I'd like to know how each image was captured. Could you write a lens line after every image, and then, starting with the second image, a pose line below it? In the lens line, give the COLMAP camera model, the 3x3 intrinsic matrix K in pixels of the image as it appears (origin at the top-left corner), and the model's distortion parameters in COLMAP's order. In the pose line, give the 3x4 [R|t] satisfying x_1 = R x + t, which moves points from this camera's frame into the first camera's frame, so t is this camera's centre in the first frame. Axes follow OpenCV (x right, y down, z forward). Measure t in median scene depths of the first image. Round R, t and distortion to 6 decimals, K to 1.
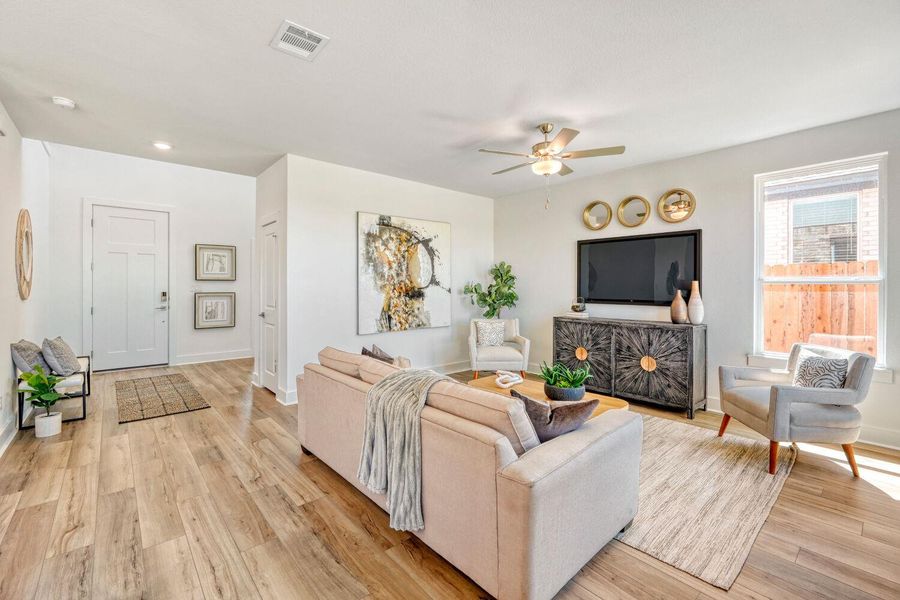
lens RADIAL K [[390.0, 0, 448.5], [0, 390.0, 290.0], [0, 0, 1]] dist [-0.000722, -0.000051]
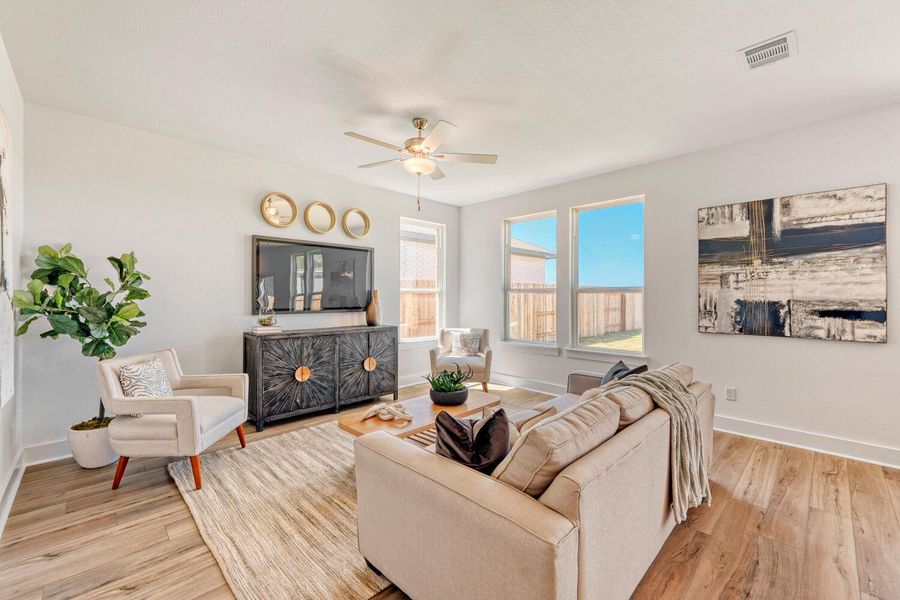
lens RADIAL K [[367.0, 0, 453.4], [0, 367.0, 295.7], [0, 0, 1]] dist [-0.000660, -0.000068]
pose [[-0.057673, -0.003233, 0.998330, -0.530775], [0.008491, 0.999957, 0.003729, -0.006236], [-0.998299, 0.008692, -0.057644, 0.818679]]
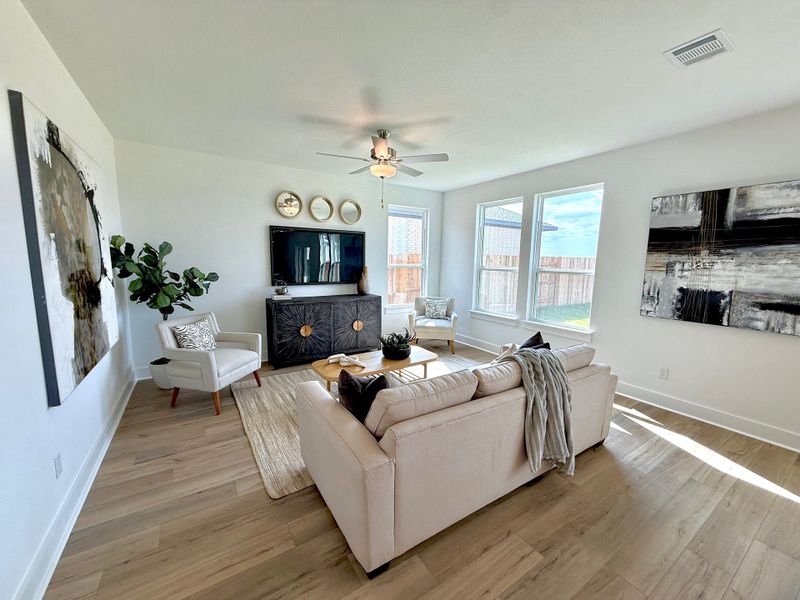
lens RADIAL K [[316.6, 0, 400.0], [0, 316.6, 300.0], [0, 0, 1]] dist [0.000888, 0.000191]
pose [[0.144992, -0.127442, 0.981191, -0.579997], [-0.005840, 0.991543, 0.129649, -0.052730], [-0.989416, -0.024528, 0.143022, 0.682812]]
